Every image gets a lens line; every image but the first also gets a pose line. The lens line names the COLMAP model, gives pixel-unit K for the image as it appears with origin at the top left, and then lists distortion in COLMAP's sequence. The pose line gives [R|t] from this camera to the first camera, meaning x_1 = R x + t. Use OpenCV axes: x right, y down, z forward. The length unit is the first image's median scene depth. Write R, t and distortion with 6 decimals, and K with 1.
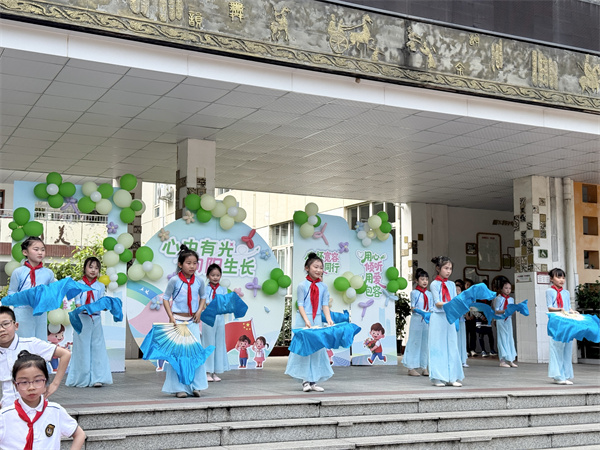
lens RADIAL K [[831.4, 0, 292.2], [0, 831.4, 226.2], [0, 0, 1]] dist [0.129623, -0.134564]
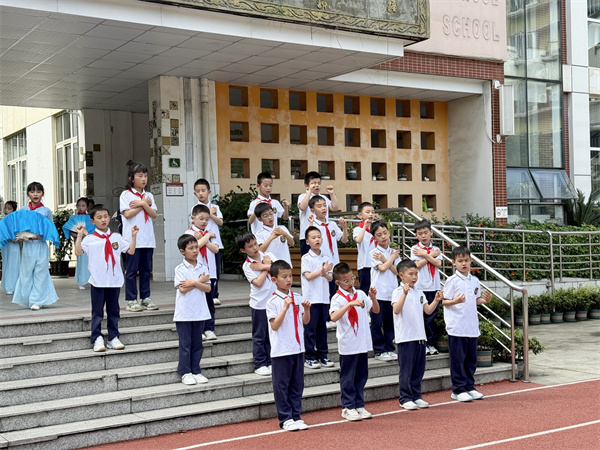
lens RADIAL K [[834.9, 0, 300.1], [0, 834.9, 227.2], [0, 0, 1]] dist [0.123777, -0.045504]
pose [[0.993936, -0.033080, 0.104867, 0.446965], [0.022009, 0.994226, 0.105028, 0.012918], [-0.107736, -0.102083, 0.988925, 0.105661]]
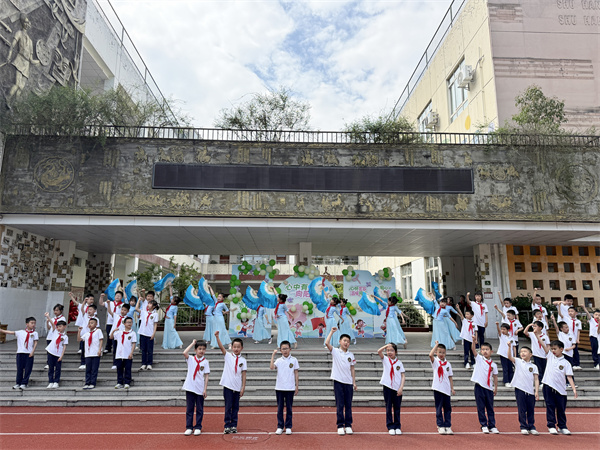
lens RADIAL K [[417.3, 0, 295.4], [0, 417.3, 225.9], [0, 0, 1]] dist [0.078790, -0.106109]
pose [[0.904216, -0.082247, -0.419080, 0.422031], [0.049757, 0.994886, -0.087894, -0.048276], [0.424166, 0.058623, 0.903685, -0.146731]]
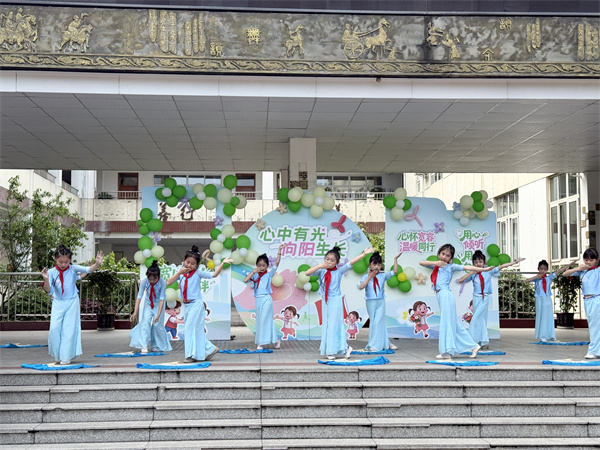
lens RADIAL K [[826.8, 0, 298.5], [0, 826.8, 226.4], [0, 0, 1]] dist [0.171763, -0.366278]
pose [[0.917328, -0.037984, -0.396317, 0.357037], [0.053465, 0.998175, 0.028084, -0.016857], [0.394527, -0.046952, 0.917684, -0.044550]]
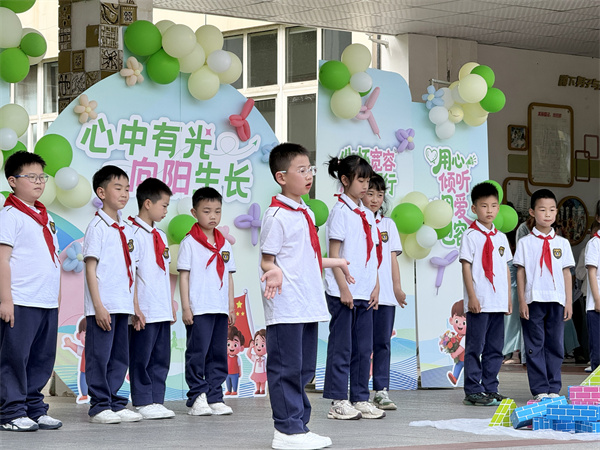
lens RADIAL K [[2100.9, 0, 299.6], [0, 2100.9, 225.3], [0, 0, 1]] dist [0.190248, 0.655991]
pose [[0.965868, 0.005739, 0.258972, -0.340773], [-0.026477, 0.996706, 0.076661, -0.018064], [-0.257679, -0.080902, 0.962838, -0.146608]]
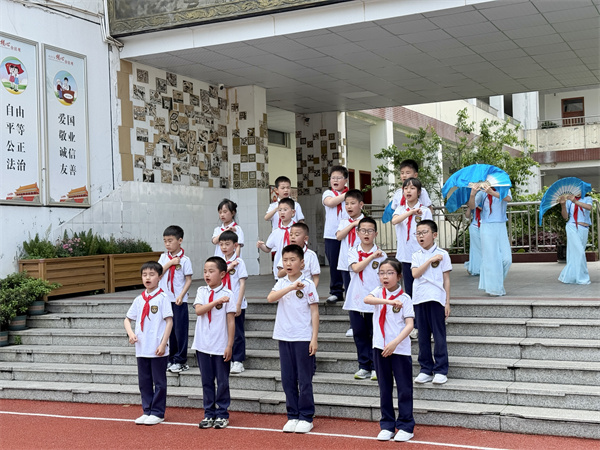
lens RADIAL K [[826.8, 0, 298.5], [0, 826.8, 226.4], [0, 0, 1]] dist [0.171763, -0.366278]
pose [[0.600331, -0.035520, -0.798963, 0.284319], [0.130612, 0.989955, 0.054129, -0.000080], [0.789014, -0.136849, 0.598940, 0.010022]]
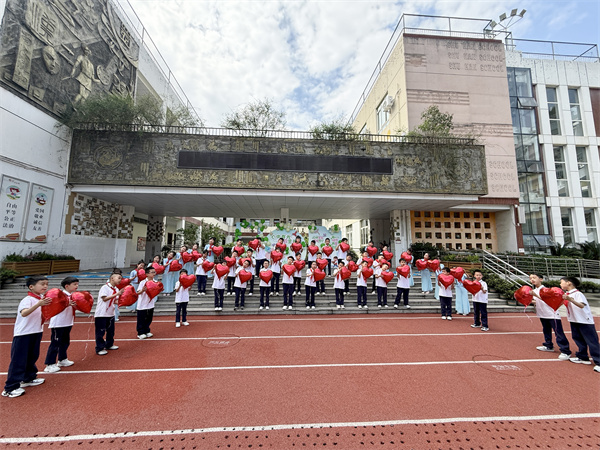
lens RADIAL K [[237.2, 0, 297.0], [0, 237.2, 223.9], [0, 0, 1]] dist [-0.002058, -0.000795]
pose [[0.920145, -0.048533, -0.388558, 0.394747], [0.045942, 0.998817, -0.015962, -0.012900], [0.388873, -0.003164, 0.921286, 0.022130]]
